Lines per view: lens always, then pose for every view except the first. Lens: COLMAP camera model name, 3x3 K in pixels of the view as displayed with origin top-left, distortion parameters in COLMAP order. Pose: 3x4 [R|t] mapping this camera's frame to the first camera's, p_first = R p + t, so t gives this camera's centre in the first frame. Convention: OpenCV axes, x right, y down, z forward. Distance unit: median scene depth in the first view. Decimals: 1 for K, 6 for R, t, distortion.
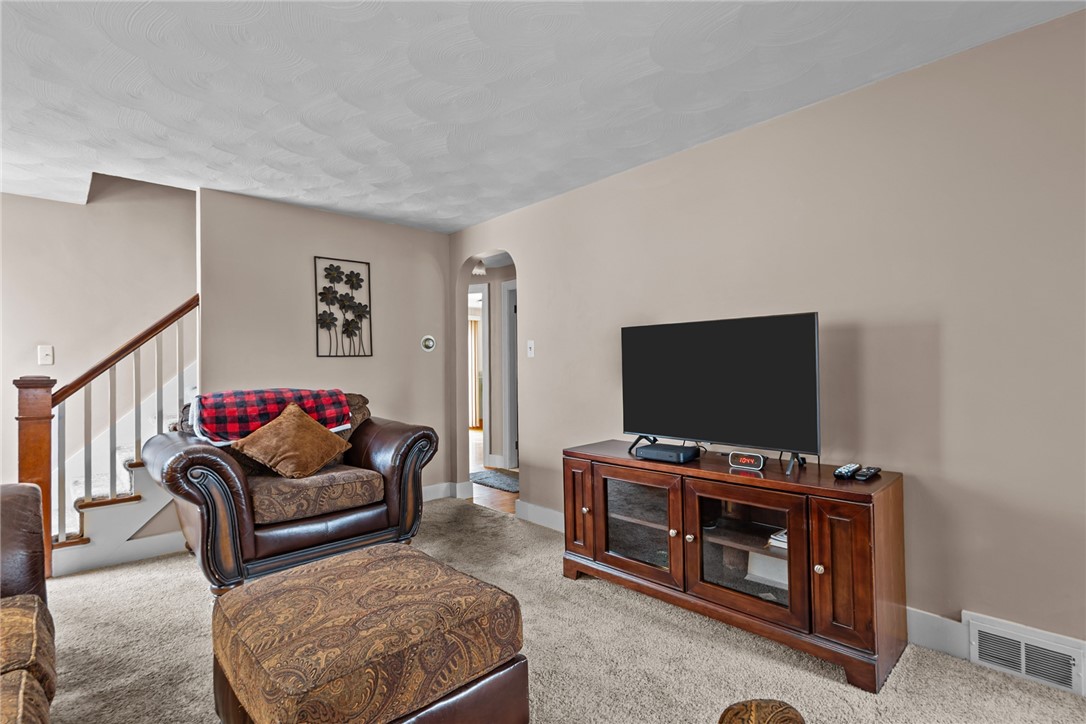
lens RADIAL K [[518.8, 0, 546.9], [0, 518.8, 362.1], [0, 0, 1]] dist [0.003294, 0.000673]
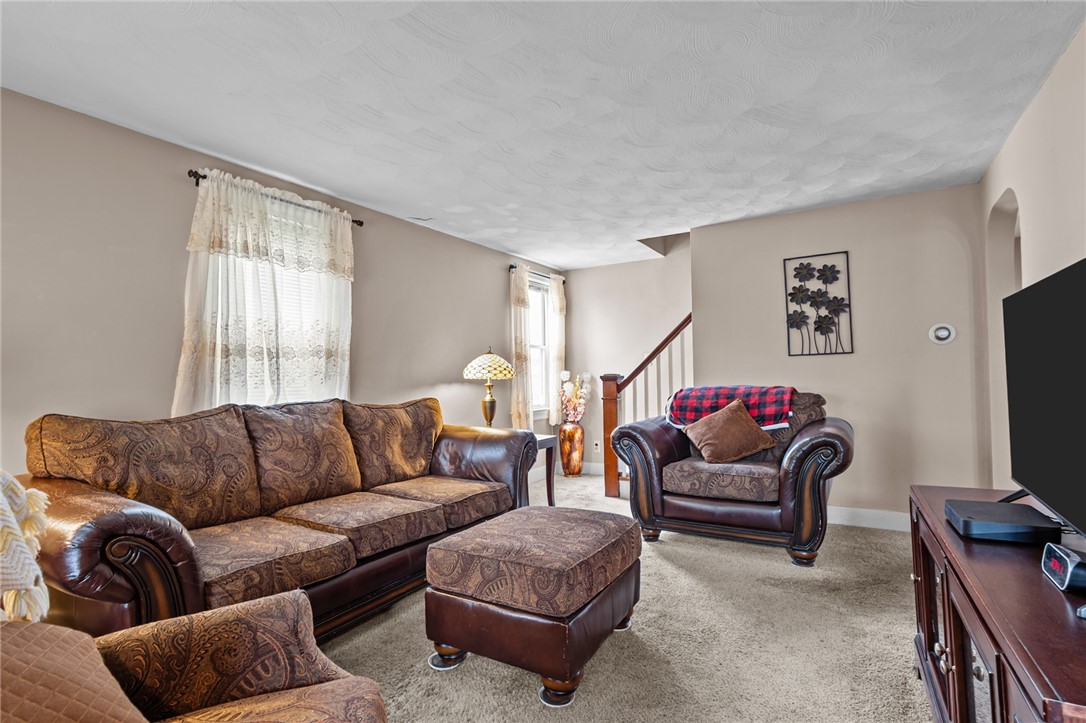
lens RADIAL K [[518.8, 0, 546.9], [0, 518.8, 361.6], [0, 0, 1]] dist [0.003294, 0.000673]
pose [[0.287028, -0.014646, -0.957810, 0.444400], [0.025554, 0.999644, -0.007628, -0.003802], [0.957581, -0.022286, 0.287300, 0.265938]]
